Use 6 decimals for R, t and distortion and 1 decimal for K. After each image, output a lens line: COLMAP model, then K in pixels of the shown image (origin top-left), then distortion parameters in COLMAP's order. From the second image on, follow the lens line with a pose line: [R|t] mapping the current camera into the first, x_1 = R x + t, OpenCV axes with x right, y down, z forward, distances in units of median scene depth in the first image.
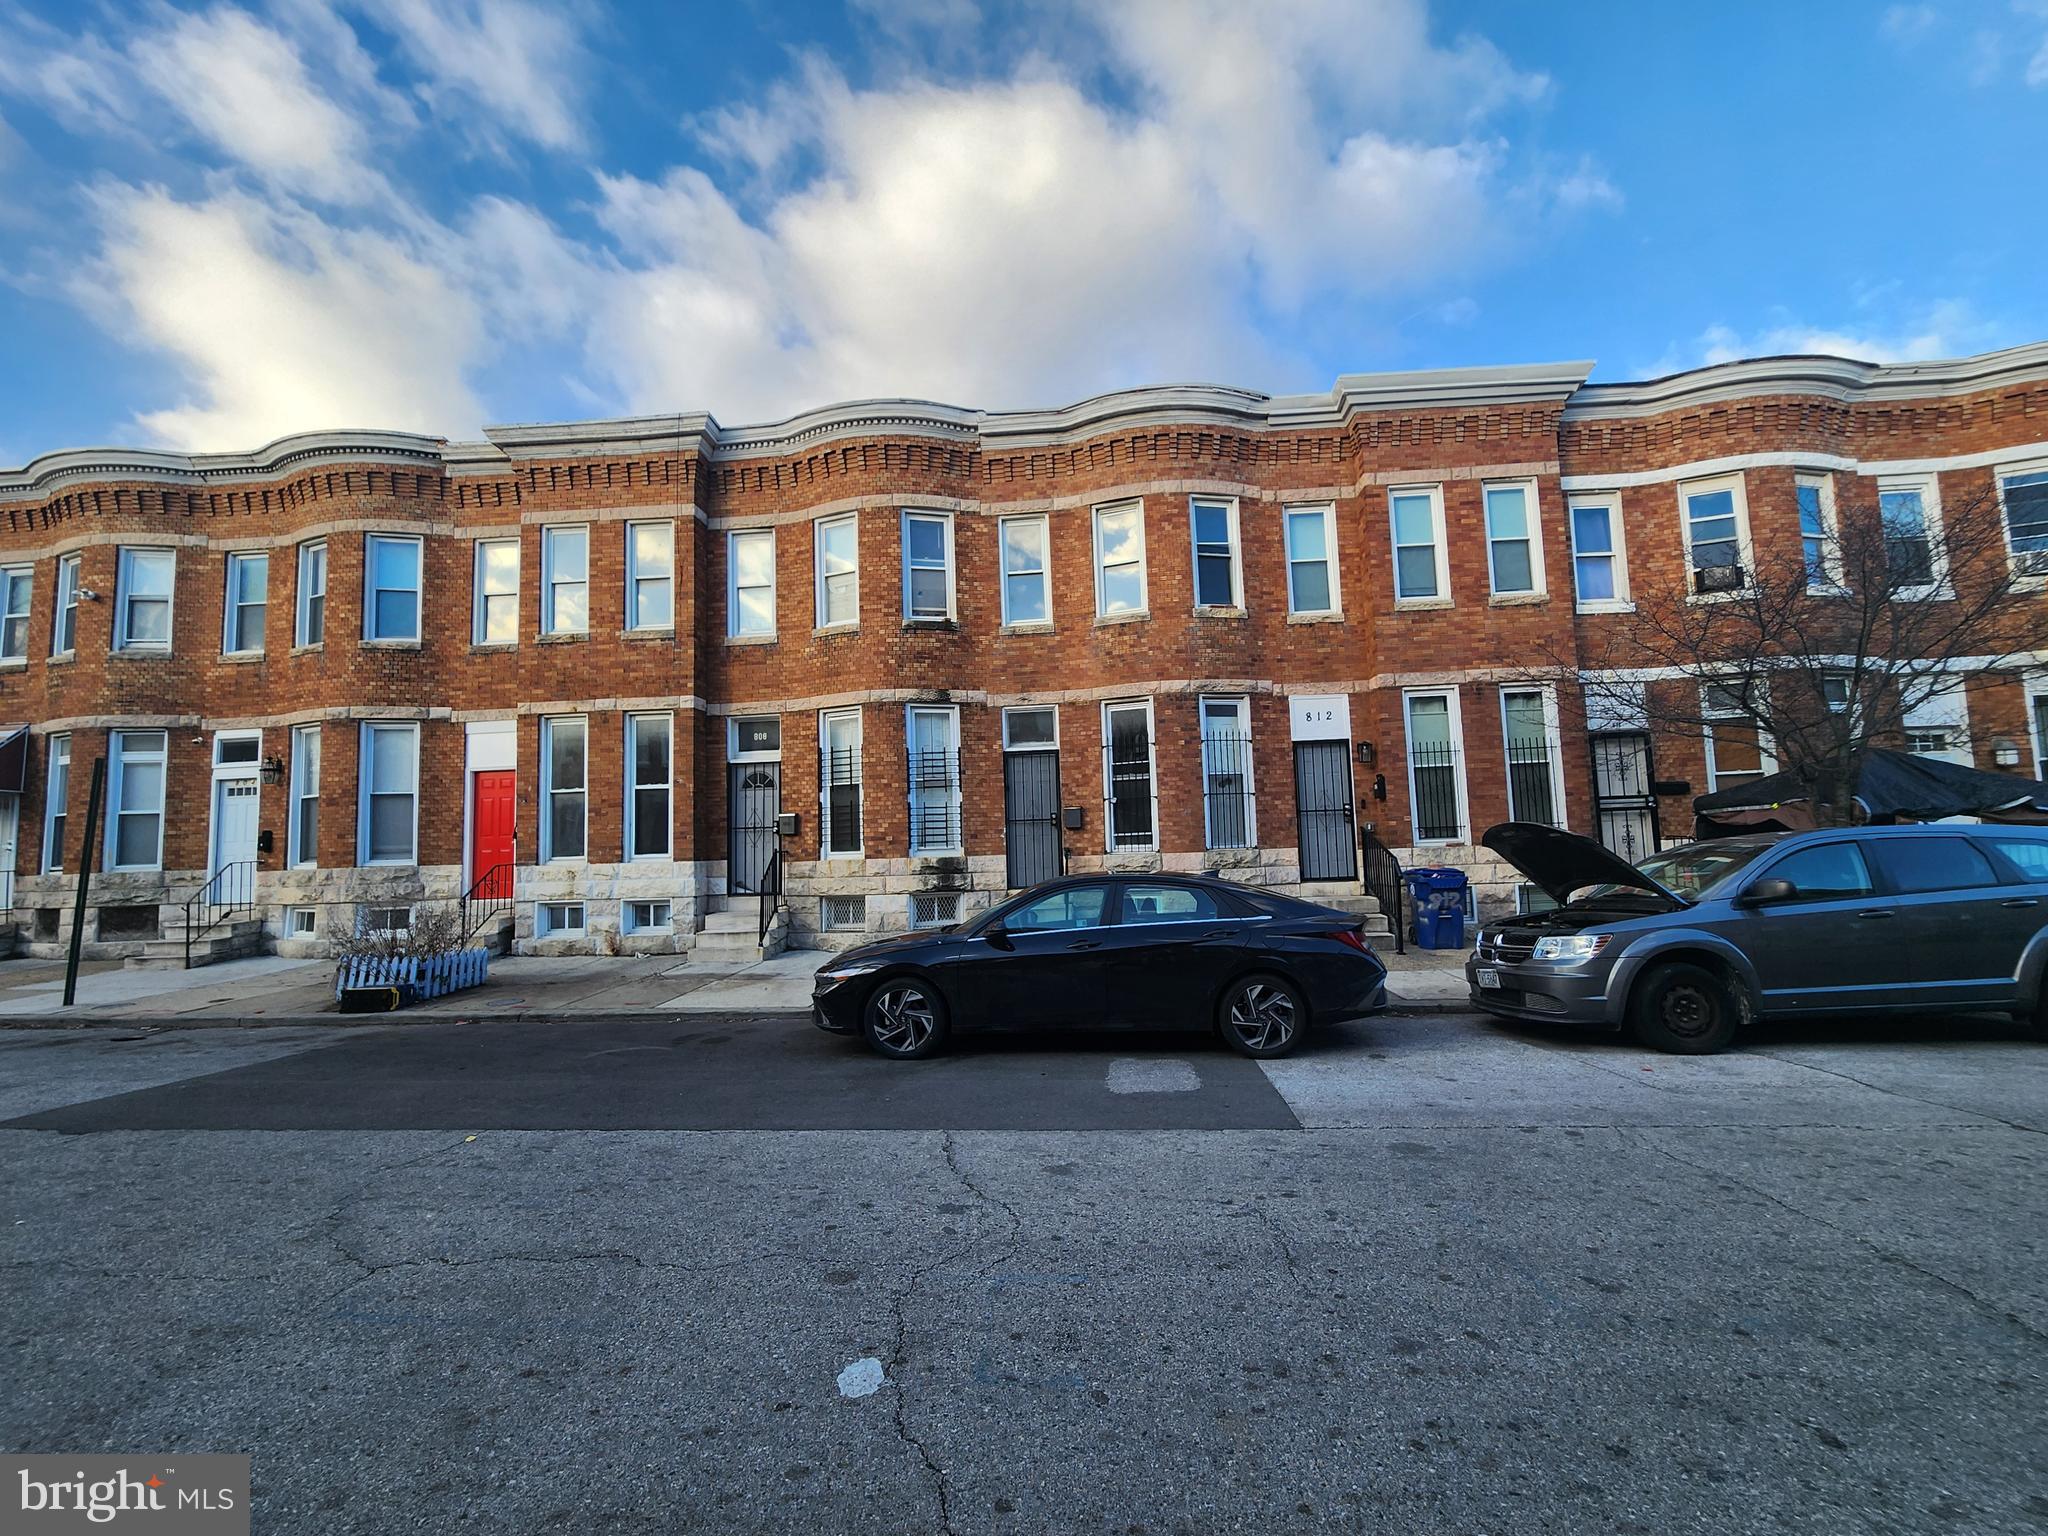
lens RADIAL K [[837.8, 0, 1034.2], [0, 837.8, 769.9], [0, 0, 1]] dist [-0.003290, 0.001349]
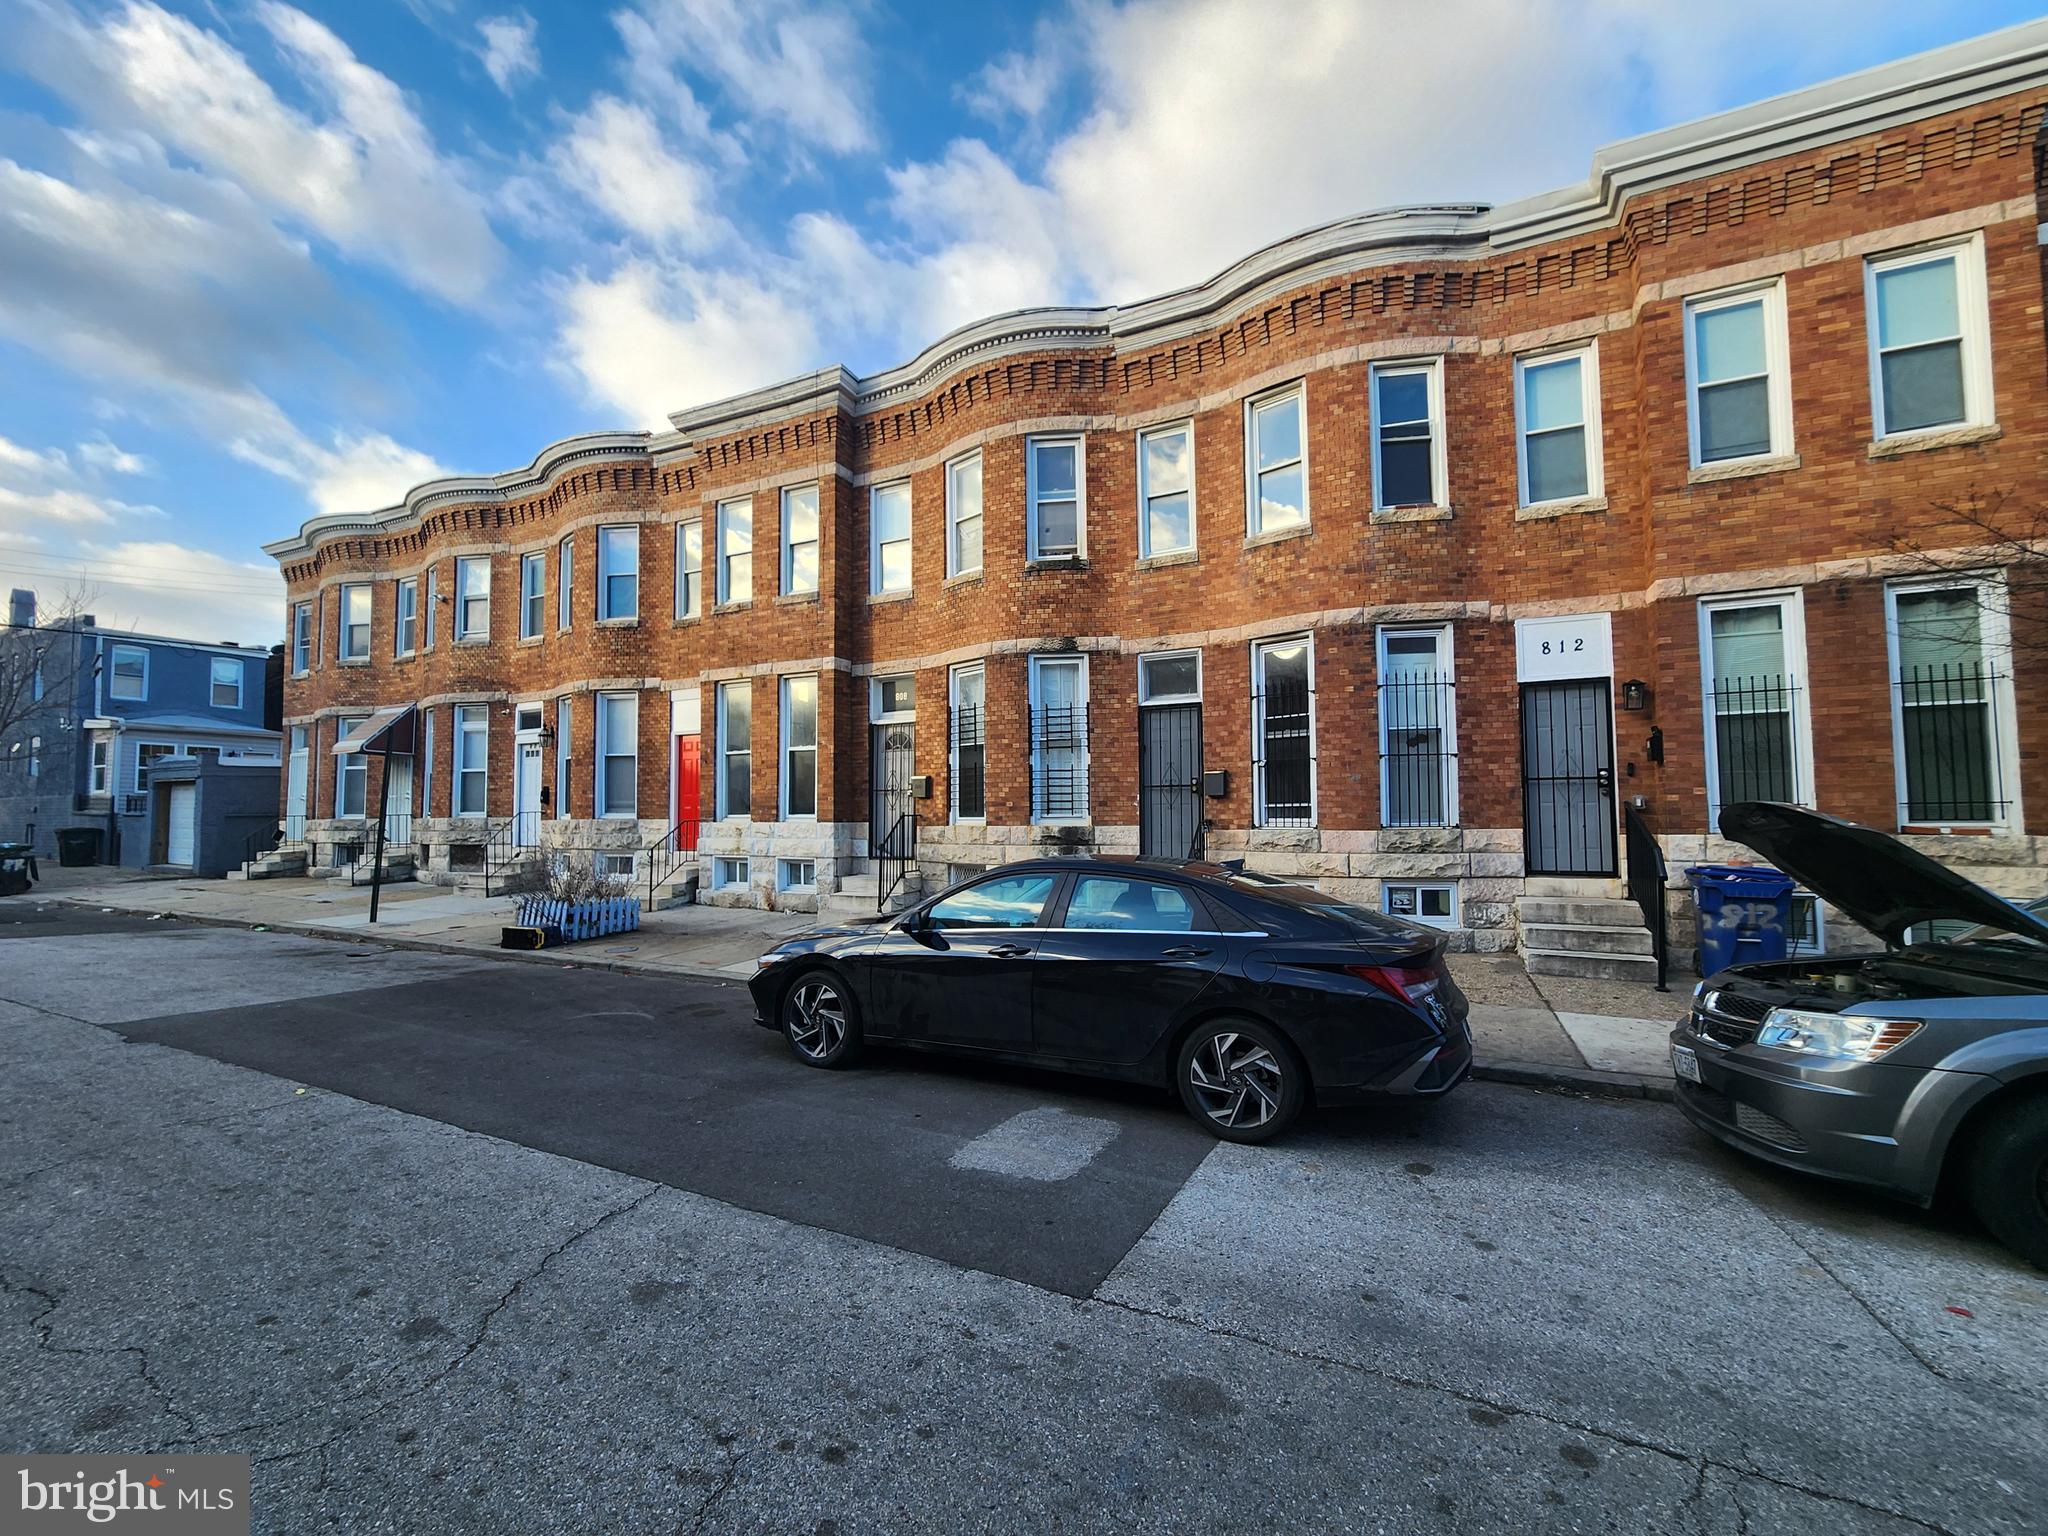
lens RADIAL K [[837.8, 0, 1034.2], [0, 837.8, 769.9], [0, 0, 1]] dist [-0.003290, 0.001349]
pose [[0.926997, 0.006158, -0.375018, 0.190269], [0.009943, 0.999110, 0.040984, 0.007412], [0.374937, -0.041721, 0.926111, 0.163266]]
